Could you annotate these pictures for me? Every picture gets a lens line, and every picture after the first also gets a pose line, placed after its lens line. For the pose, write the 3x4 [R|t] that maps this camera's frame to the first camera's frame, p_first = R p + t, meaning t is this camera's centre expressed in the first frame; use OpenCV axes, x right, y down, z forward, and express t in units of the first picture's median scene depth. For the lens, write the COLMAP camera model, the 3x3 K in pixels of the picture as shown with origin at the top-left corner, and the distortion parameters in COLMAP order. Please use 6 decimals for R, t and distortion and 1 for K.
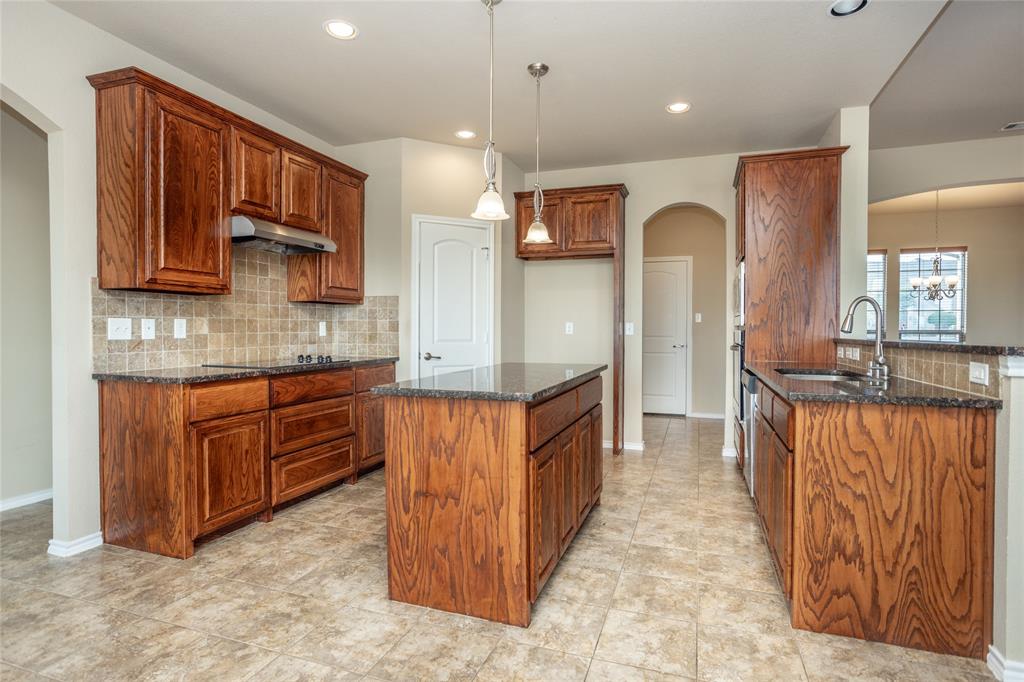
lens RADIAL K [[516.7, 0, 512.0], [0, 516.7, 341.0], [0, 0, 1]] dist [-0.043637, 0.032017]
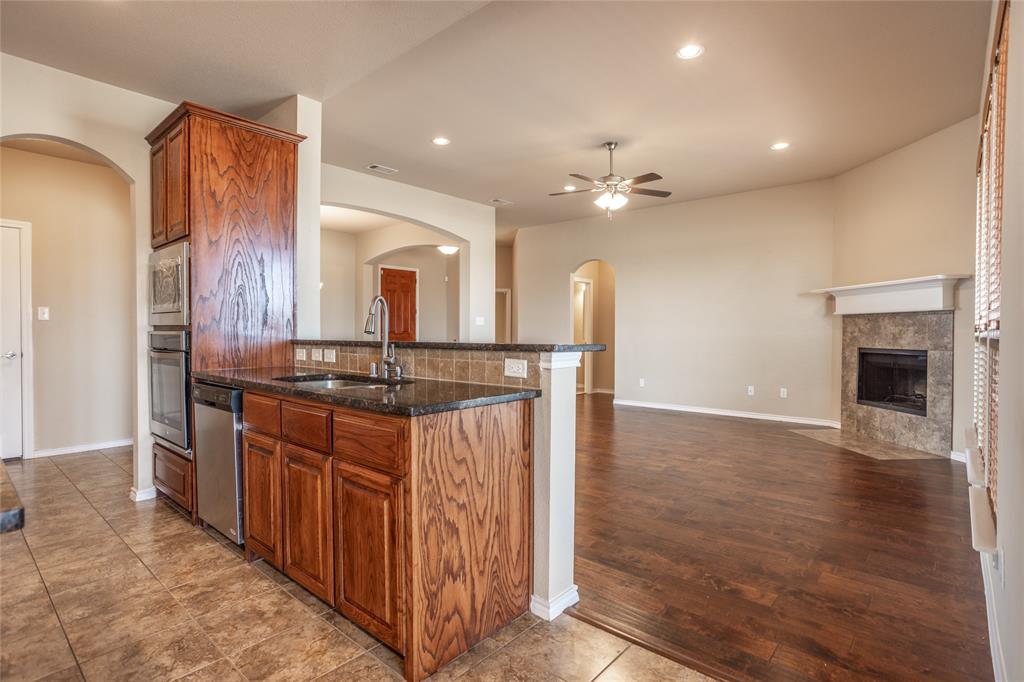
lens RADIAL K [[516.7, 0, 512.0], [0, 516.7, 341.0], [0, 0, 1]] dist [-0.043637, 0.032017]
pose [[0.367525, -0.020323, 0.929792, -0.163917], [0.021384, 0.999682, 0.013398, -0.013168], [-0.929768, 0.014959, 0.367842, 0.543767]]
